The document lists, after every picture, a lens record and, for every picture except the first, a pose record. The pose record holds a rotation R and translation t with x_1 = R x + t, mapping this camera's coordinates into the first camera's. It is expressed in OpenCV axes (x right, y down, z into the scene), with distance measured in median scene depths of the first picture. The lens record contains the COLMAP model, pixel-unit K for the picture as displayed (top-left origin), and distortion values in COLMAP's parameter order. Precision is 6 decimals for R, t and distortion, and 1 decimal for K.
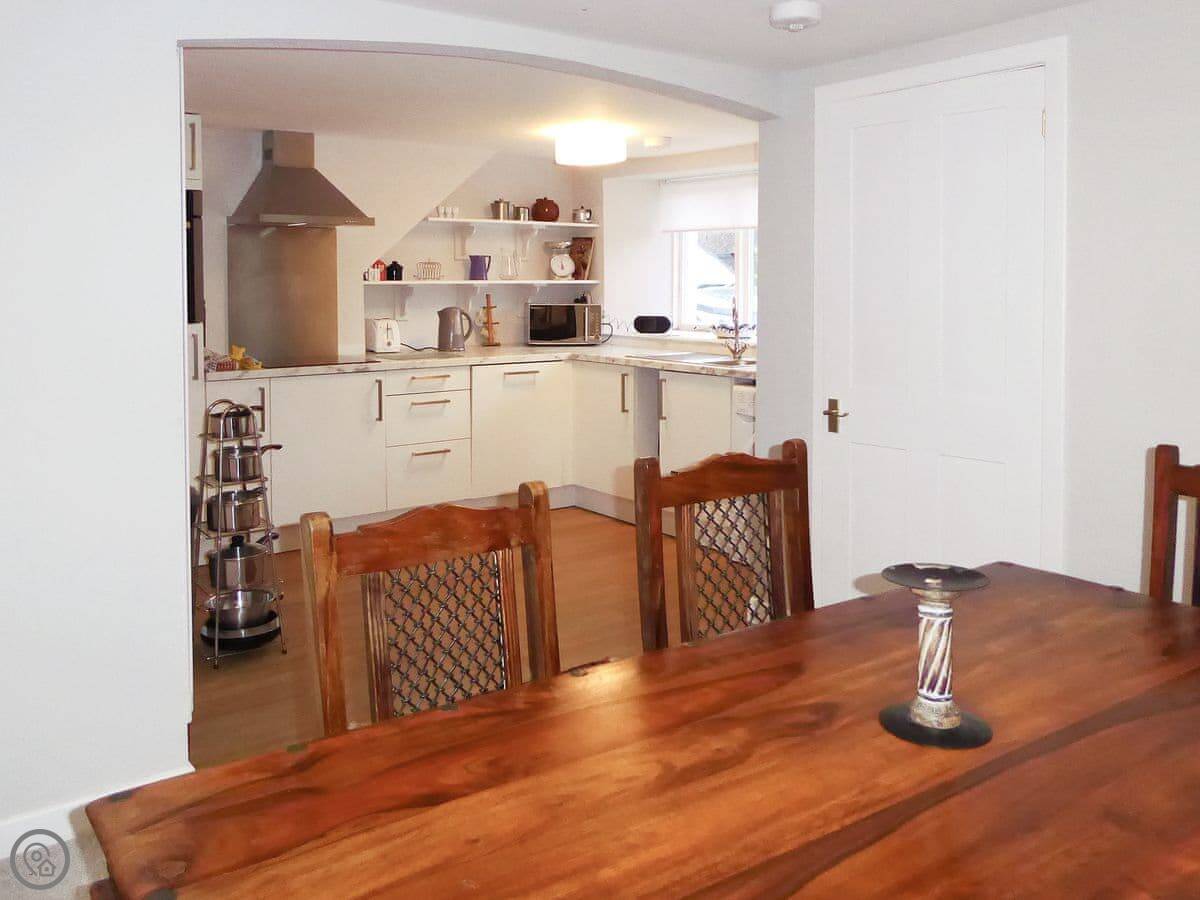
lens RADIAL K [[870.5, 0, 596.3], [0, 870.5, 448.5], [0, 0, 1]] dist [-0.003746, 0.001184]
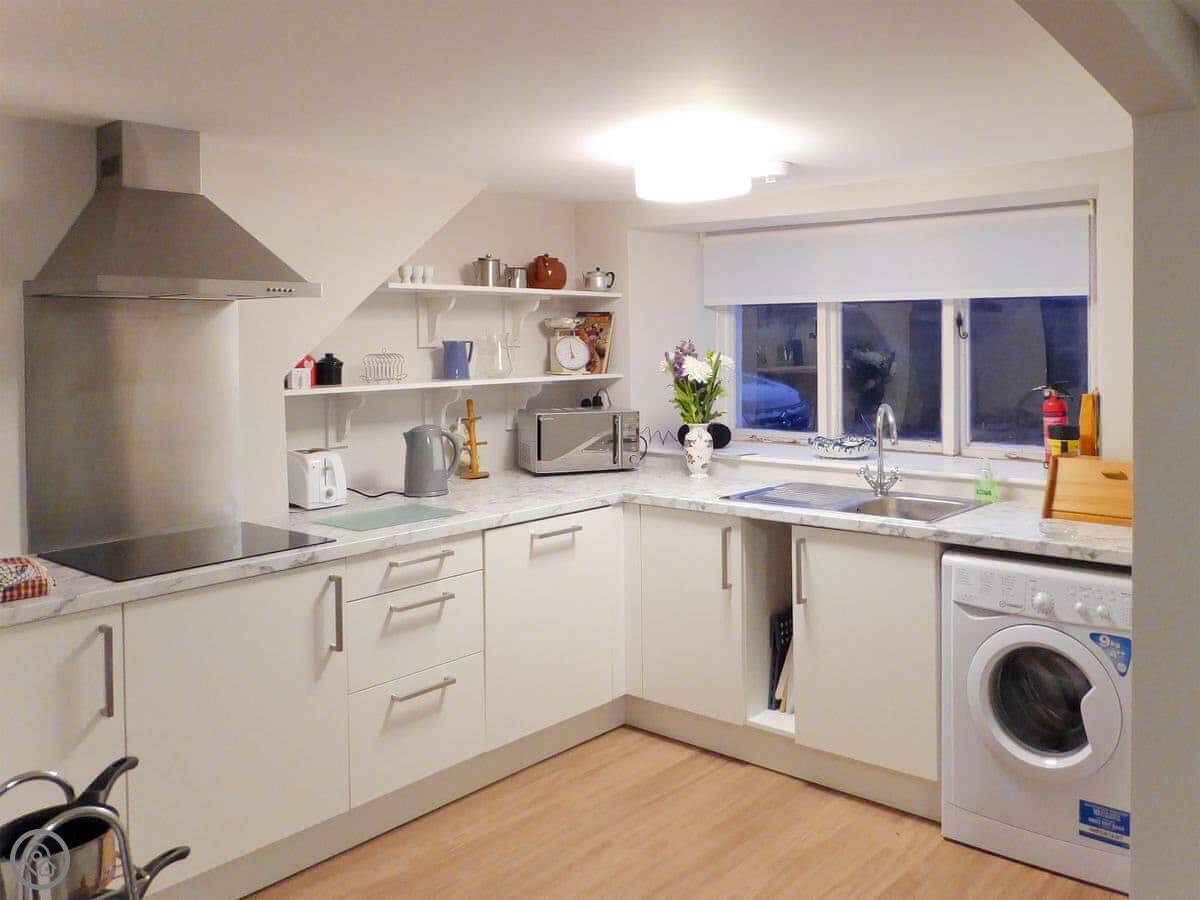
lens RADIAL K [[870.5, 0, 603.6], [0, 870.5, 453.1], [0, 0, 1]] dist [-0.003746, 0.001184]
pose [[0.982061, -0.034145, 0.185448, -0.152101], [0.046552, 0.996930, -0.062962, -0.094486], [-0.182729, 0.070465, 0.980635, 0.358011]]
